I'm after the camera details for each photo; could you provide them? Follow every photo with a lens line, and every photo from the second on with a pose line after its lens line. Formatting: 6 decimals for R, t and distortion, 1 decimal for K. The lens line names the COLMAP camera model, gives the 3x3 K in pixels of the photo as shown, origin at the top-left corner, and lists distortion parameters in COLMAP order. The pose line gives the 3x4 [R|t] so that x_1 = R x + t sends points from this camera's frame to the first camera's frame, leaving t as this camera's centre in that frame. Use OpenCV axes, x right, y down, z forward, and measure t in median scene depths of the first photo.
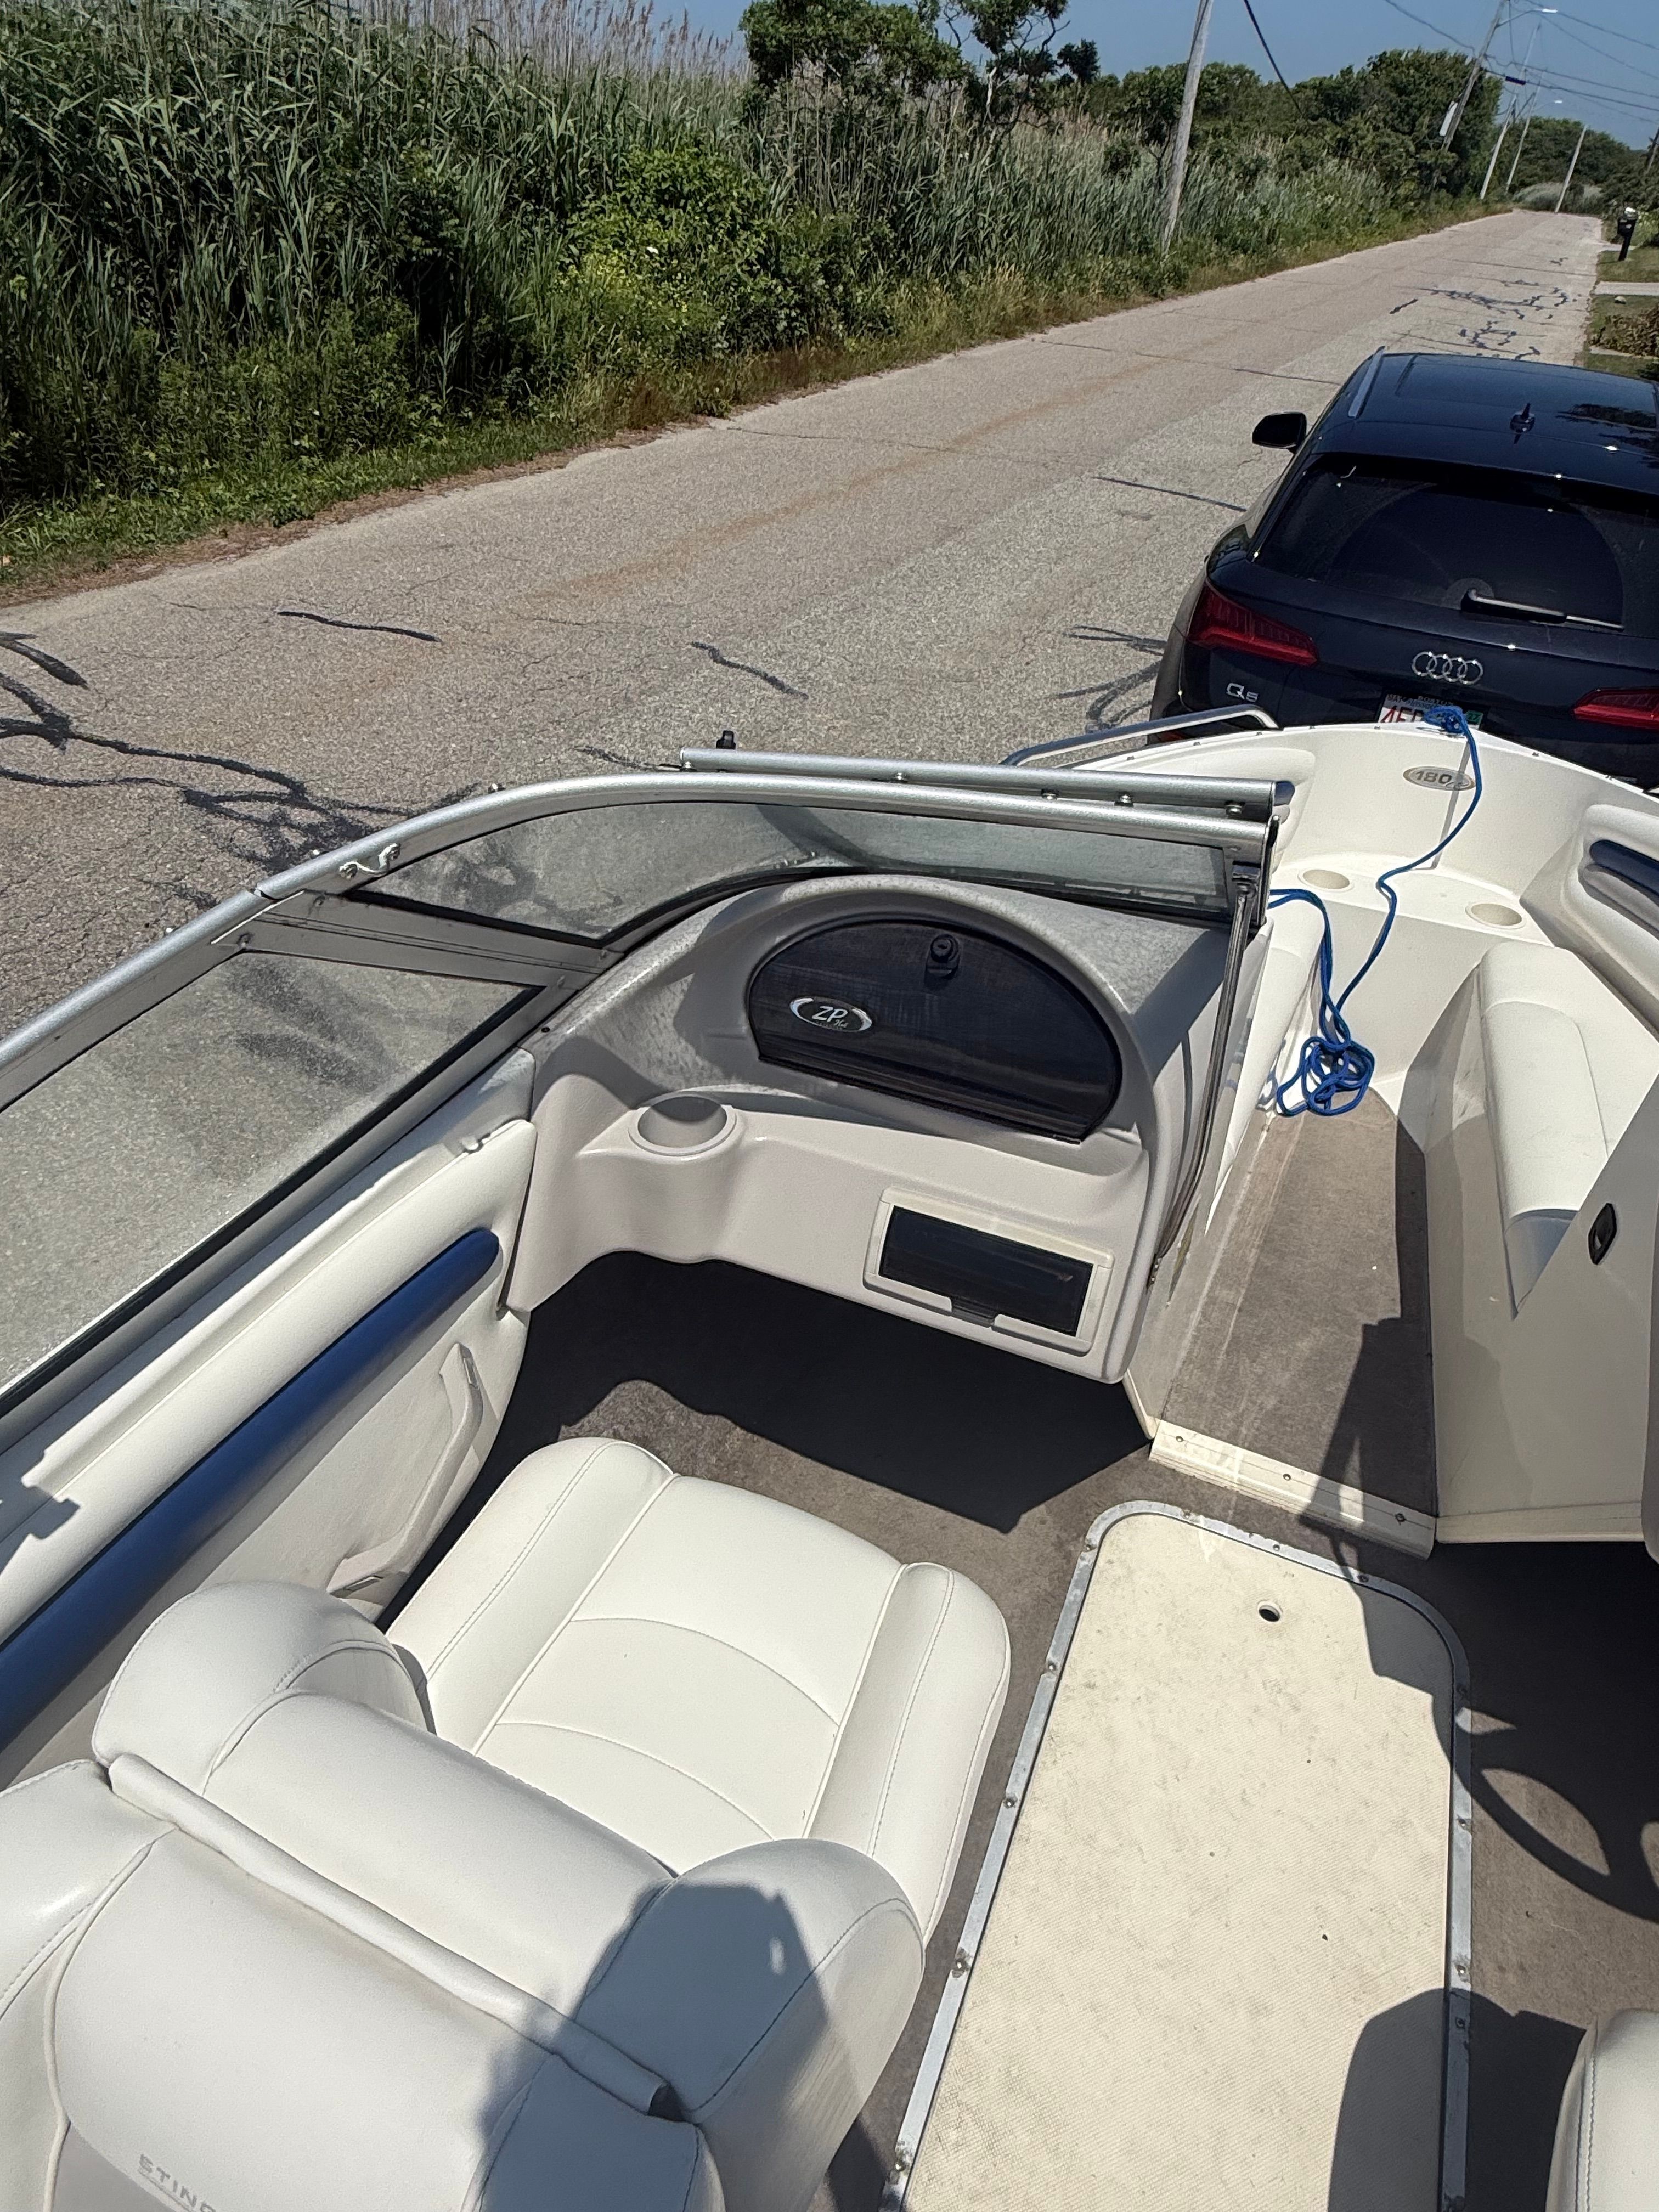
lens RADIAL K [[1295.8, 0, 833.0], [0, 1295.8, 1093.4], [0, 0, 1]] dist [-0.002030, 0.001179]
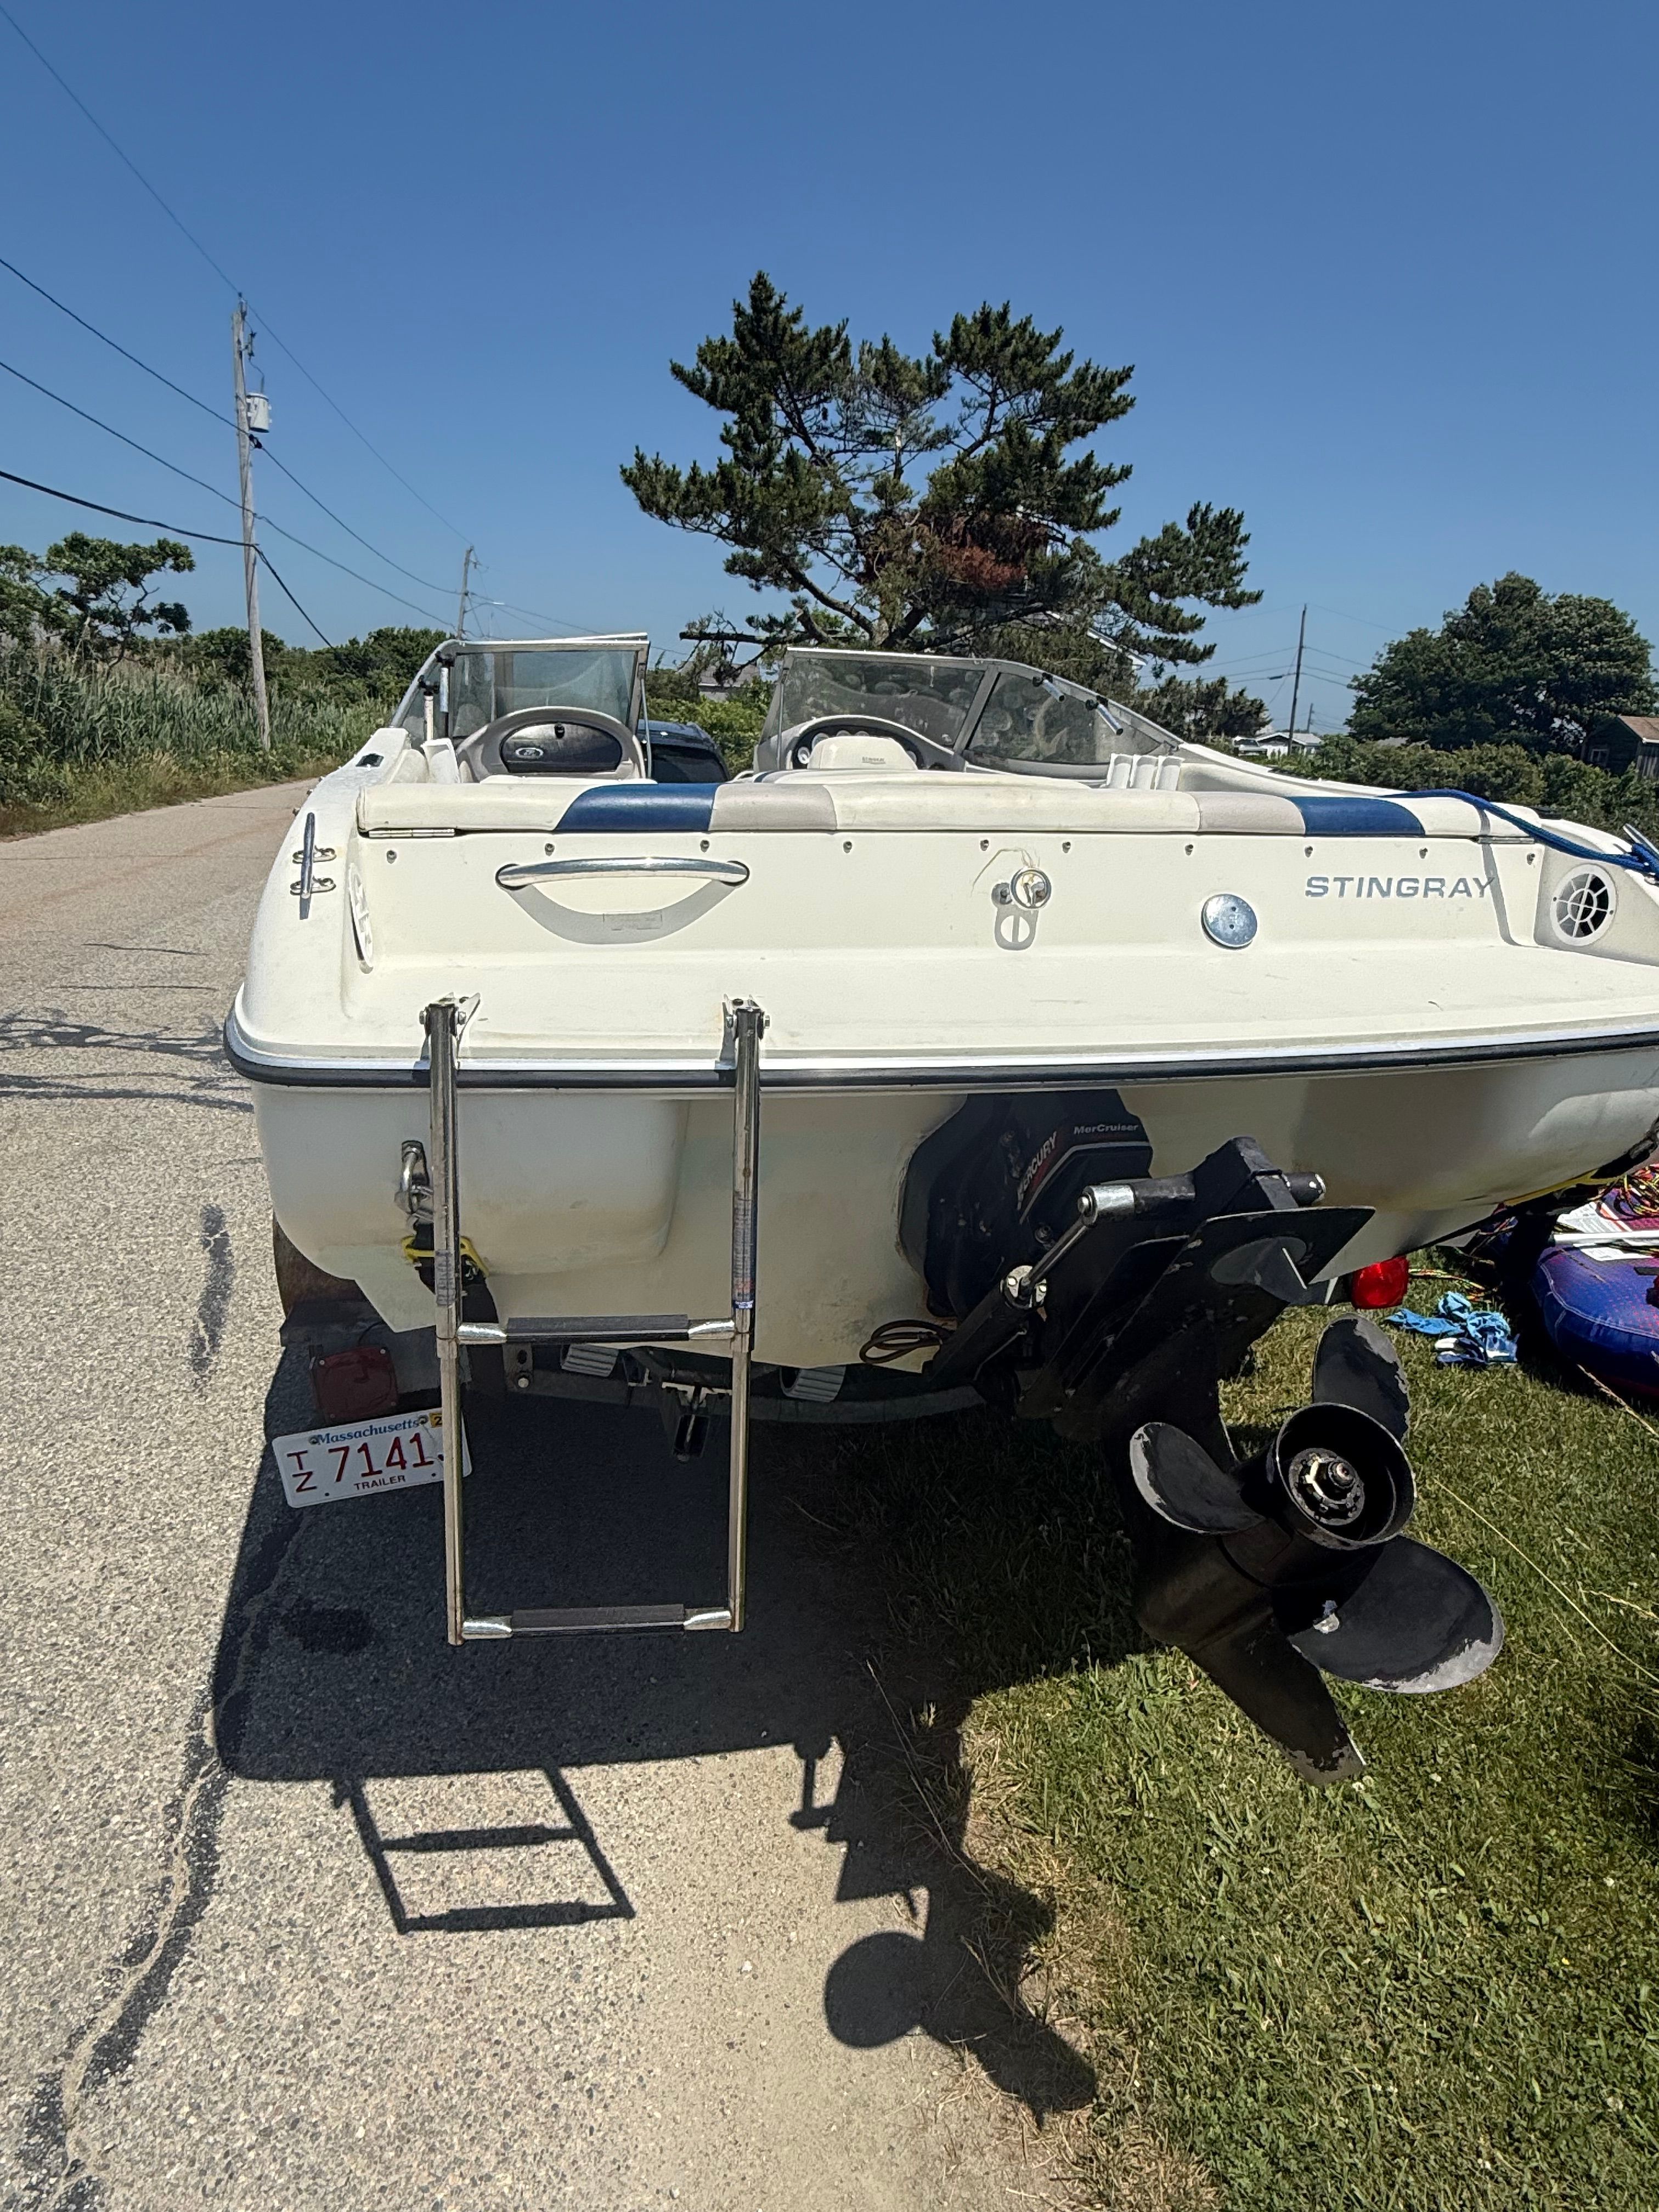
lens RADIAL K [[1302.0, 0, 829.5], [0, 1302.0, 1106.0], [0, 0, 1]] dist [0.032820, -0.056654]
pose [[0.799883, -0.187003, 0.570277, -0.240655], [0.363262, 0.907242, -0.212019, 0.283368], [-0.477732, 0.376750, 0.793619, -0.265879]]
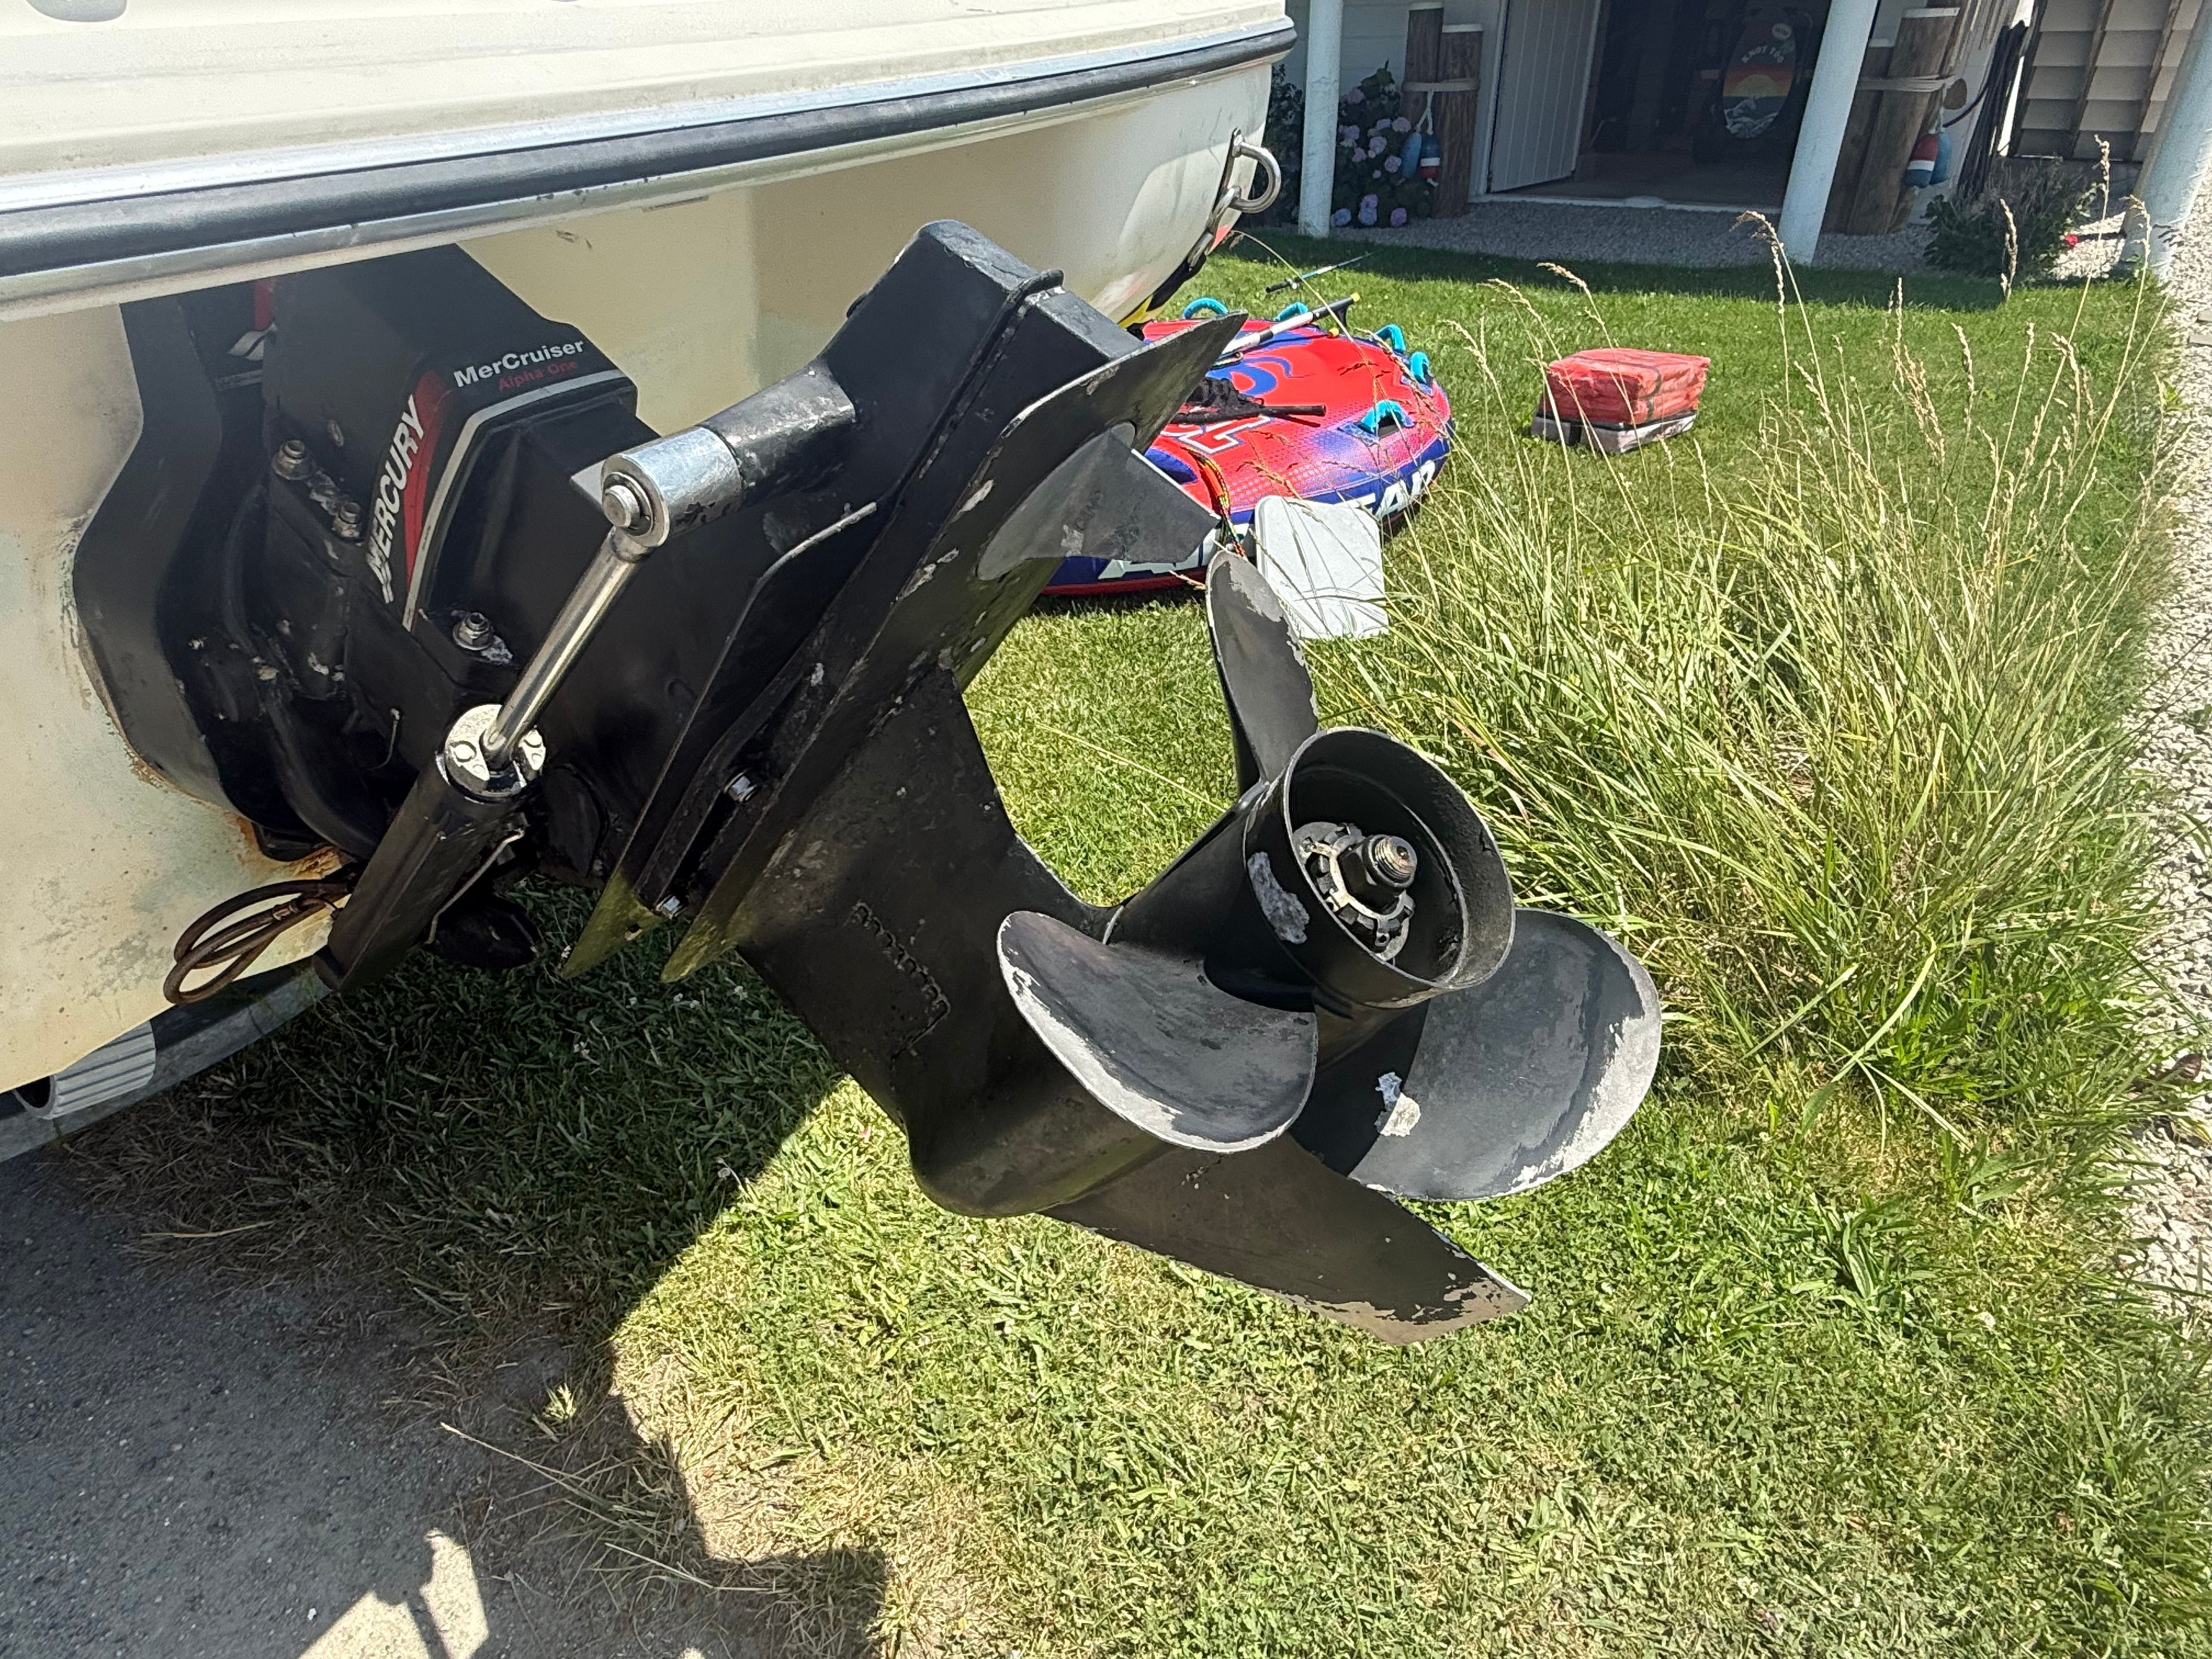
lens RADIAL K [[1295.8, 0, 1079.4], [0, 1295.8, 826.8], [0, 0, 1]] dist [-0.002030, 0.001179]
pose [[0.150661, -0.580685, 0.800067, -0.175874], [0.620819, 0.685395, 0.380550, 0.271054], [-0.769341, 0.439363, 0.463762, -0.179893]]
